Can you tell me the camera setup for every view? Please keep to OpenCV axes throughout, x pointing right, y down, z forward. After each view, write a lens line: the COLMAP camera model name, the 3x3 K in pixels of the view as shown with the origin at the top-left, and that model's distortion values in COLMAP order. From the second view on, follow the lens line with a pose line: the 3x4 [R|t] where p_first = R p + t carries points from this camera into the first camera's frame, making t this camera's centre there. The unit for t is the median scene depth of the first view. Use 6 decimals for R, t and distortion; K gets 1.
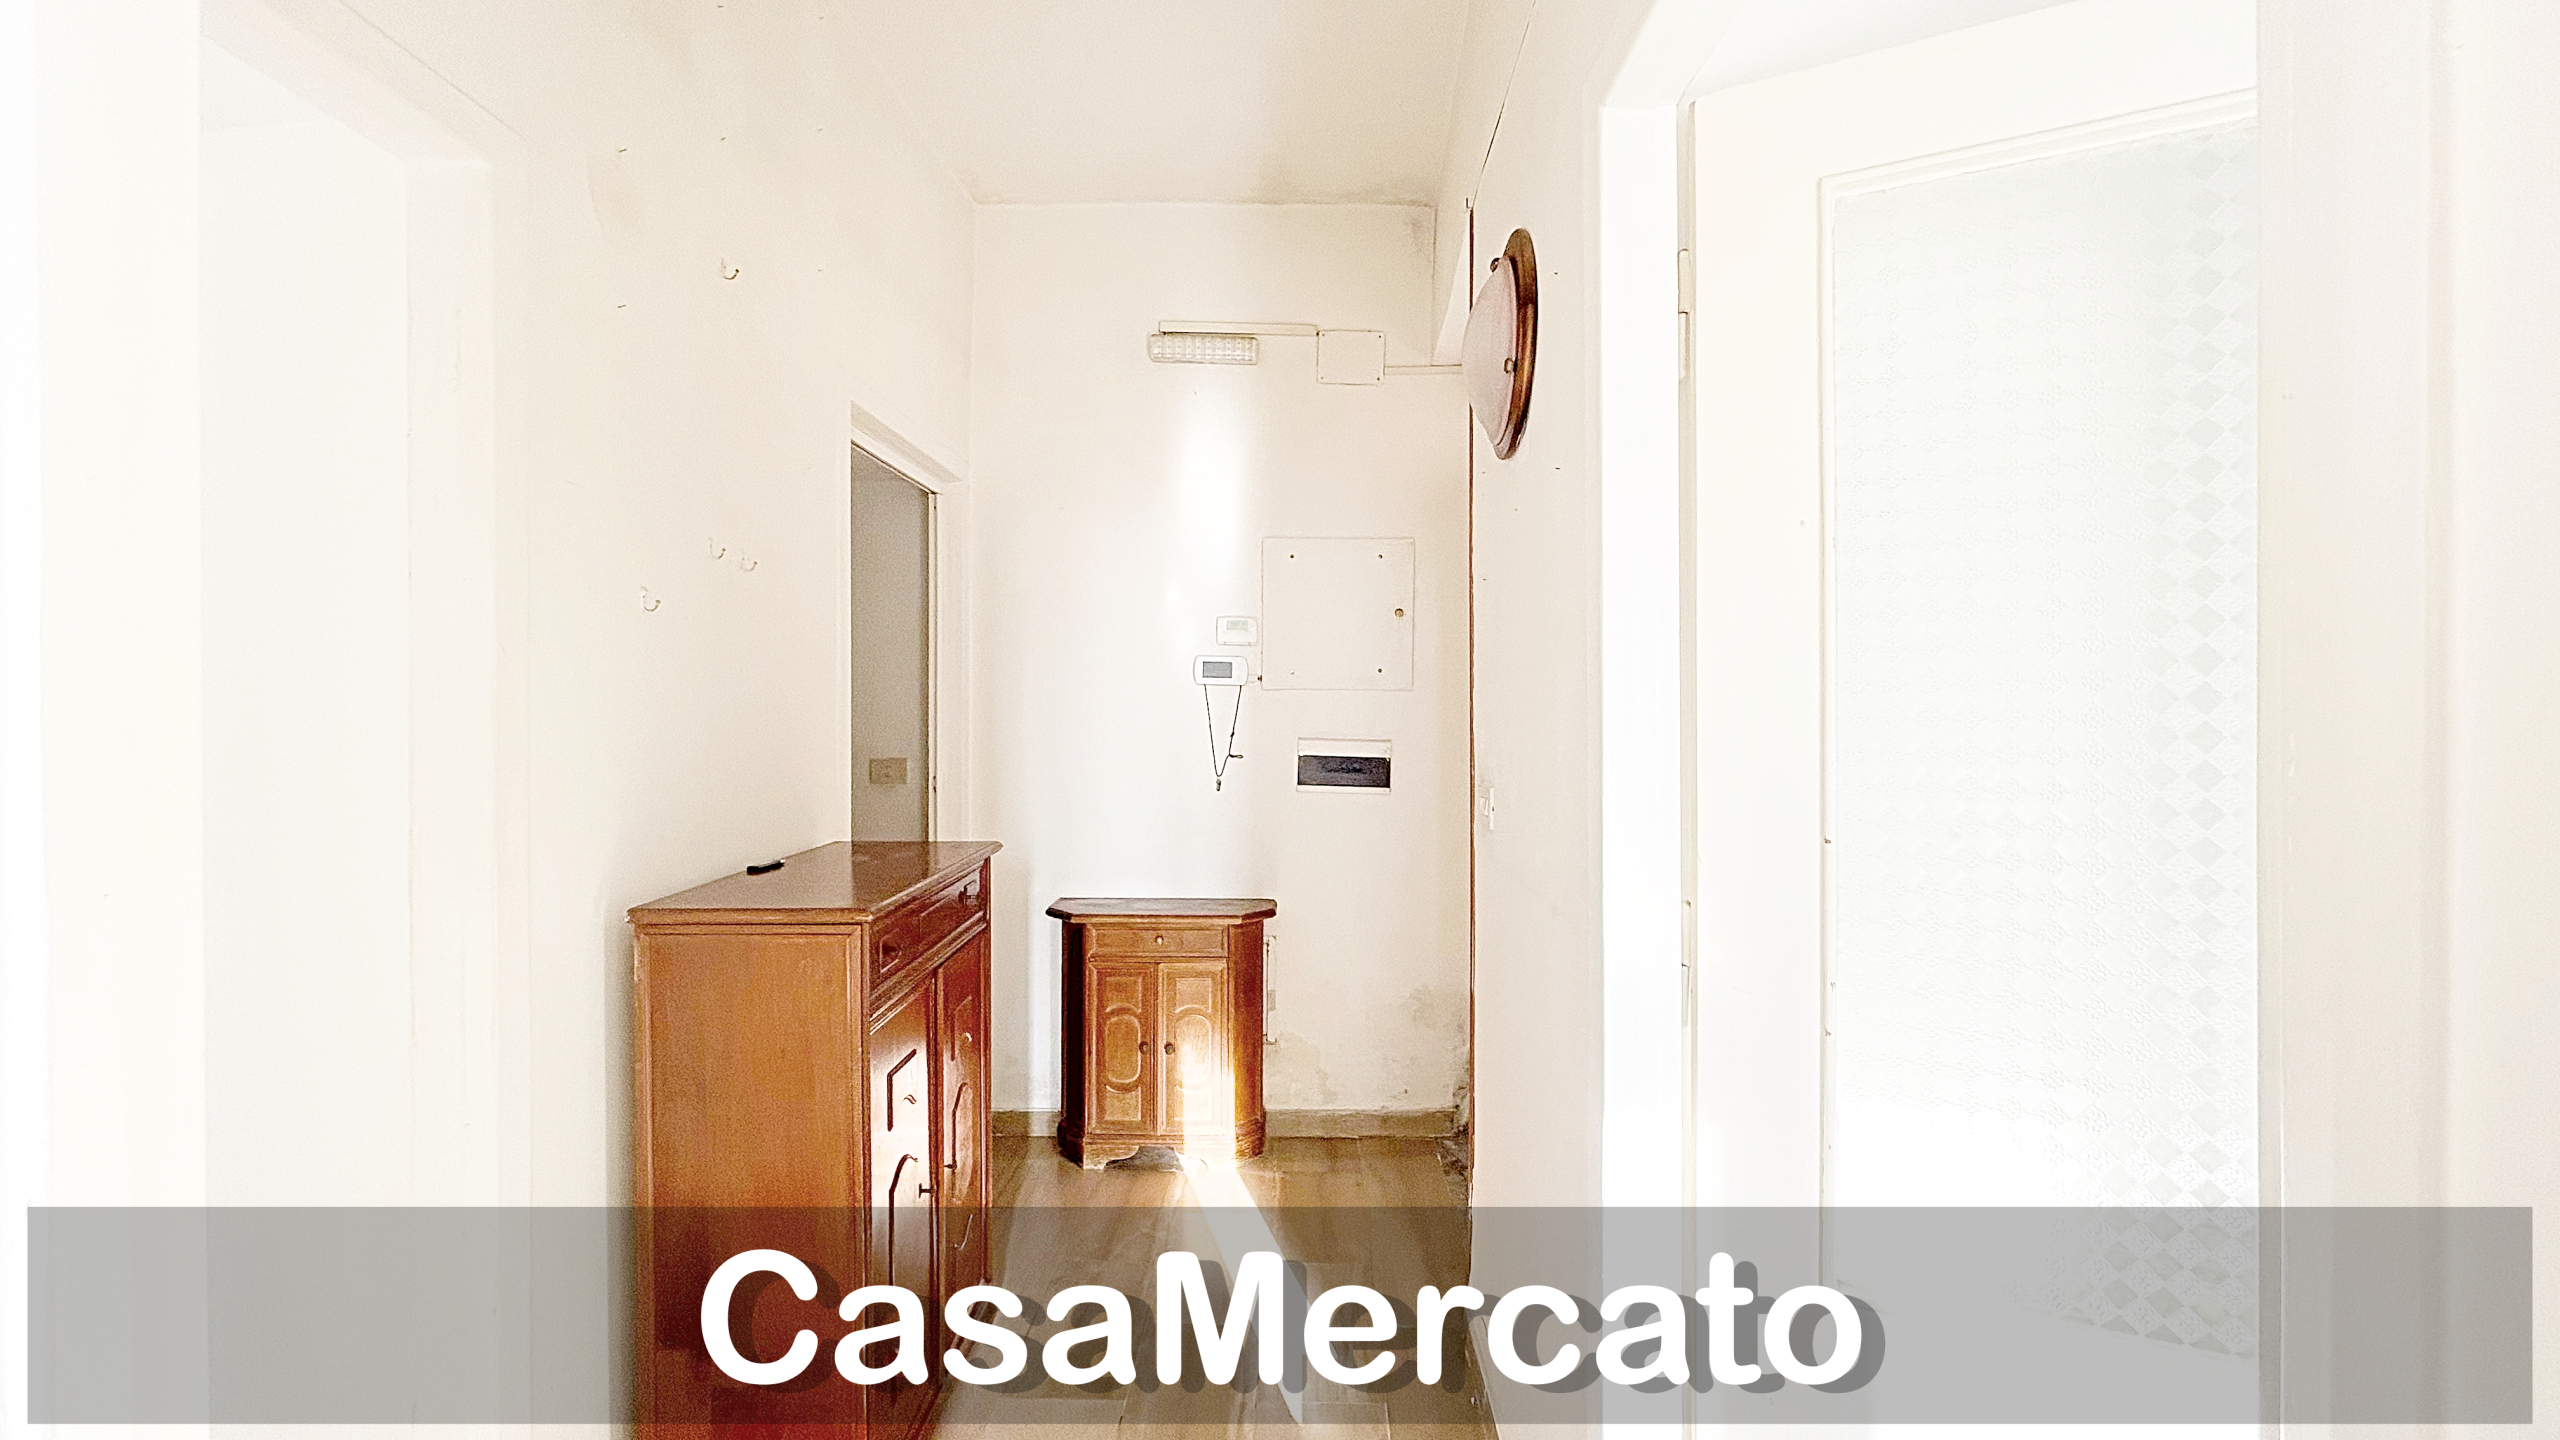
lens RADIAL K [[1025.6, 0, 1284.5], [0, 1025.6, 727.9], [0, 0, 1]] dist [-0.000389, 0.000115]
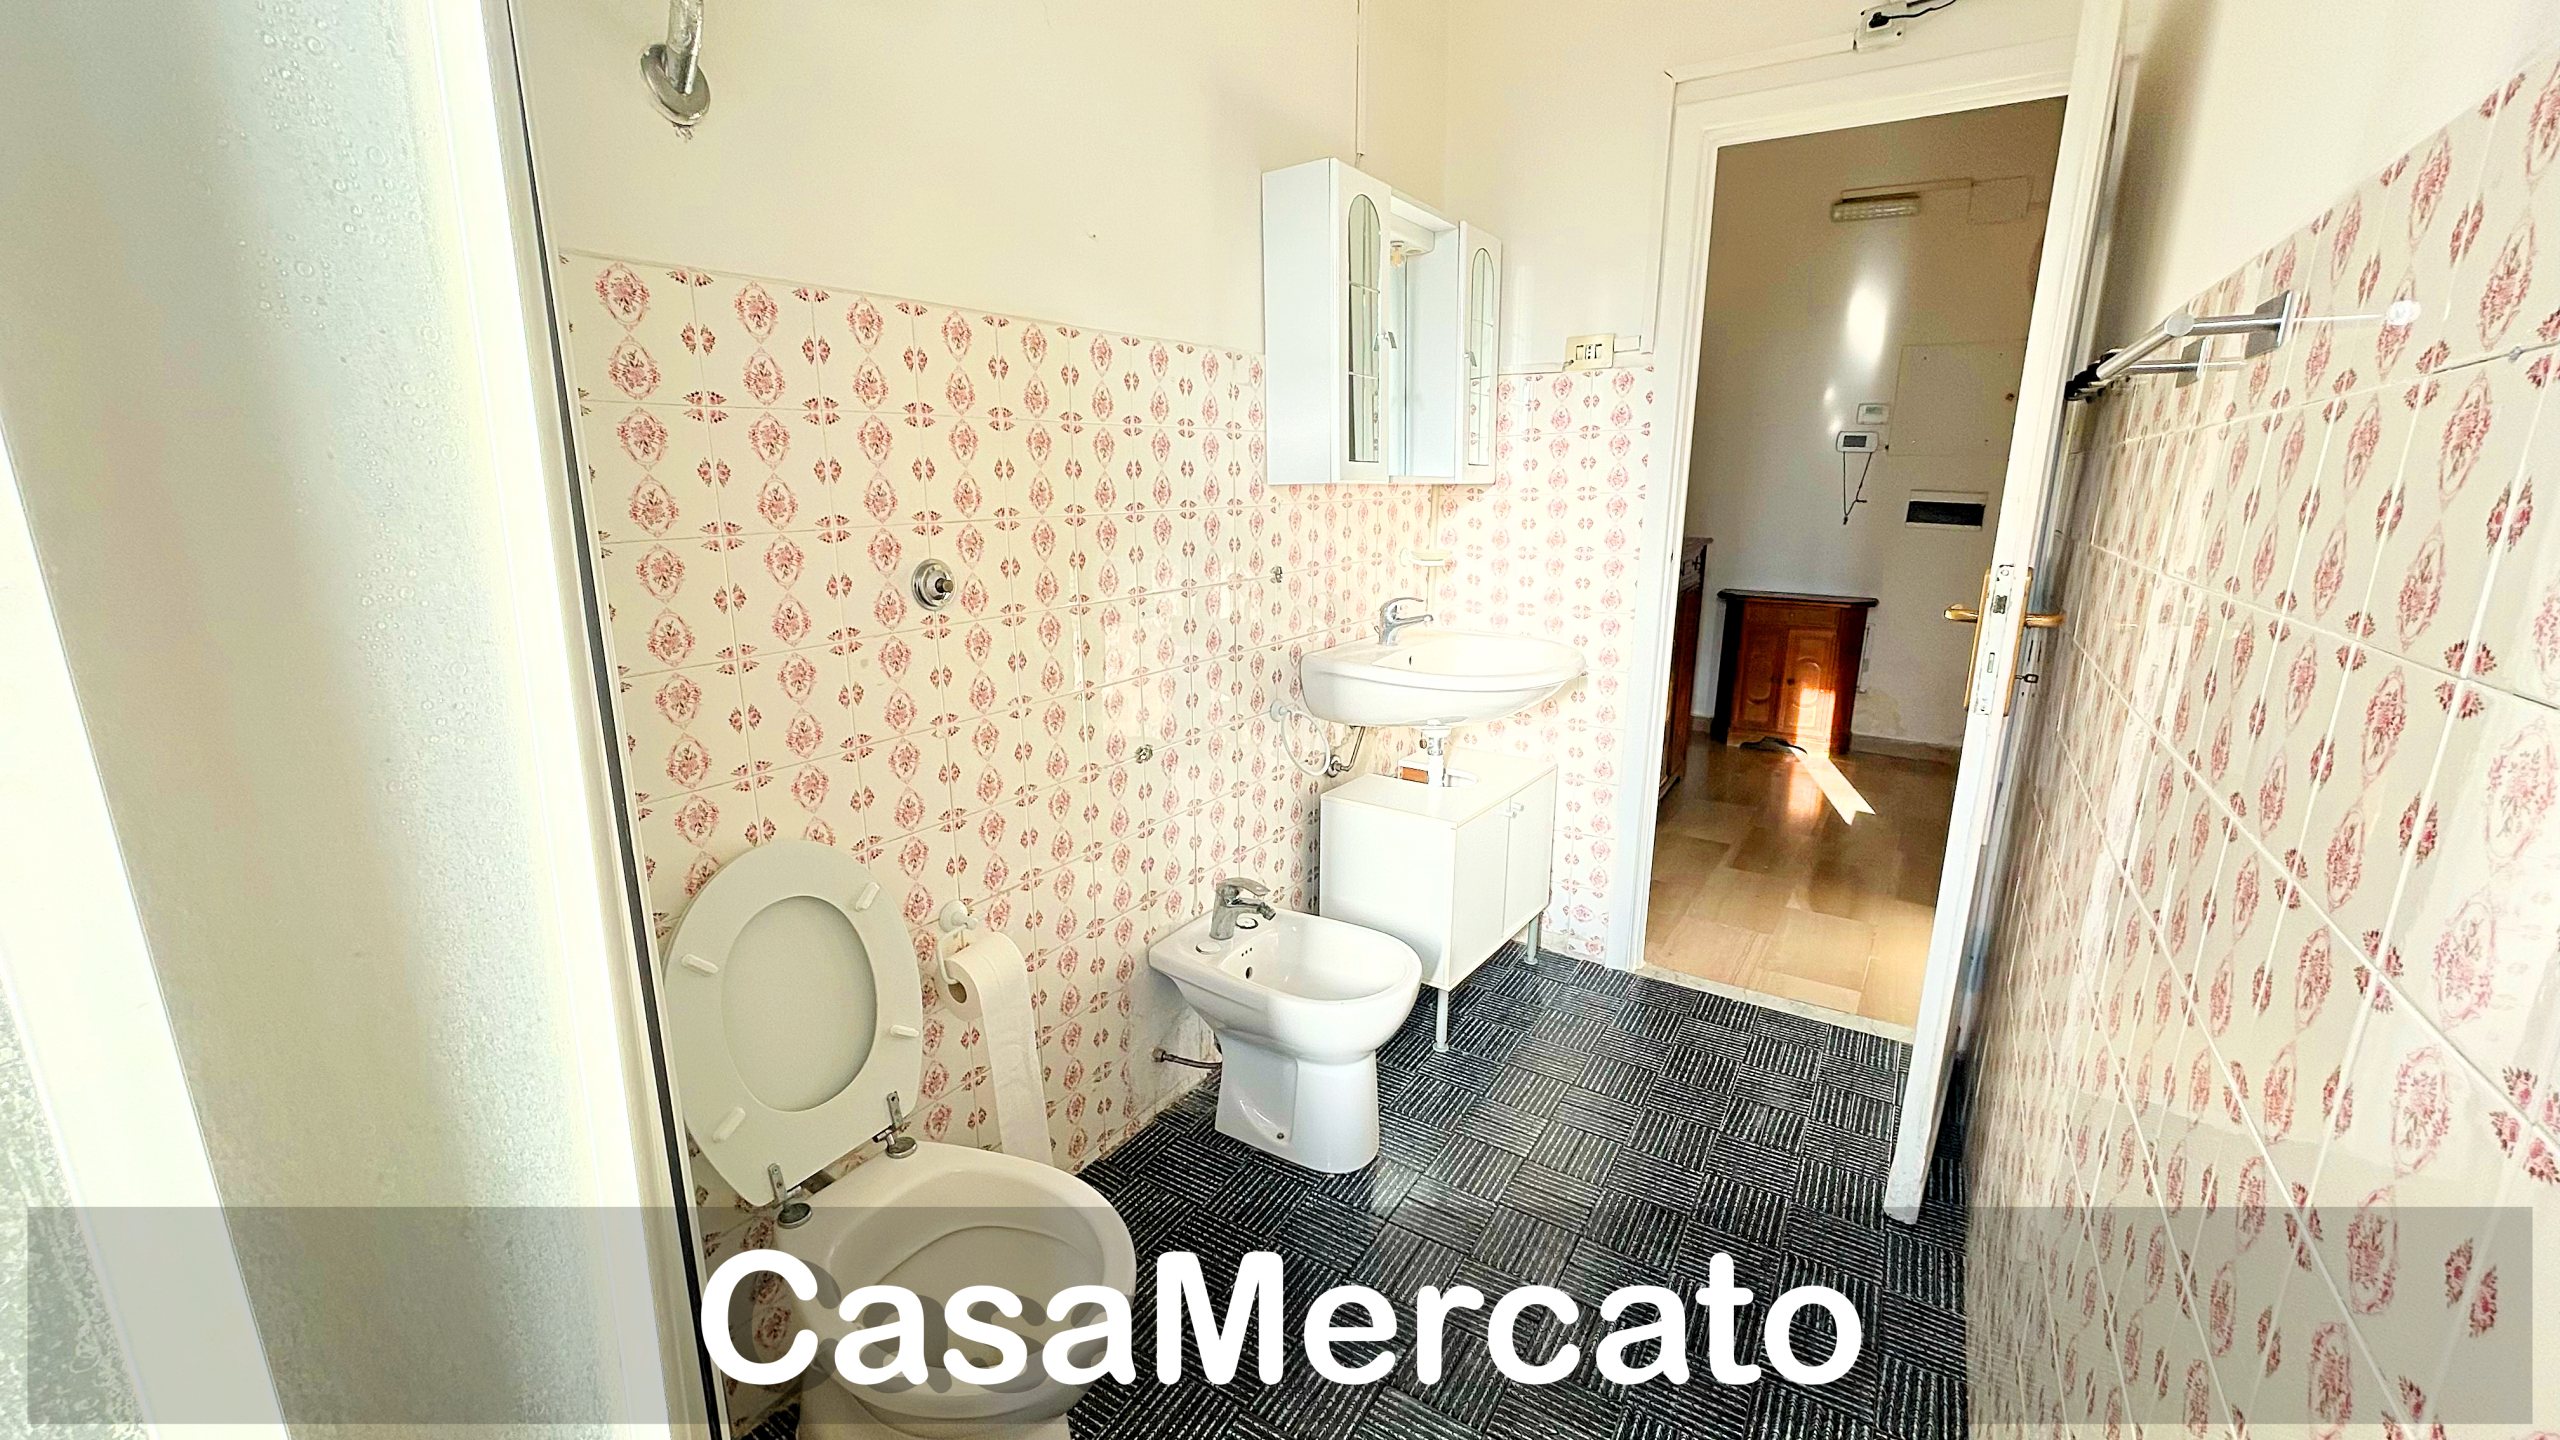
lens RADIAL K [[1025.6, 0, 1332.6], [0, 1025.6, 711.3], [0, 0, 1]] dist [-0.000389, 0.000115]
pose [[0.861532, 0.133148, -0.489933, 0.064786], [-0.022892, 0.974205, 0.224501, 0.009786], [0.507187, -0.182200, 0.842357, -0.743178]]
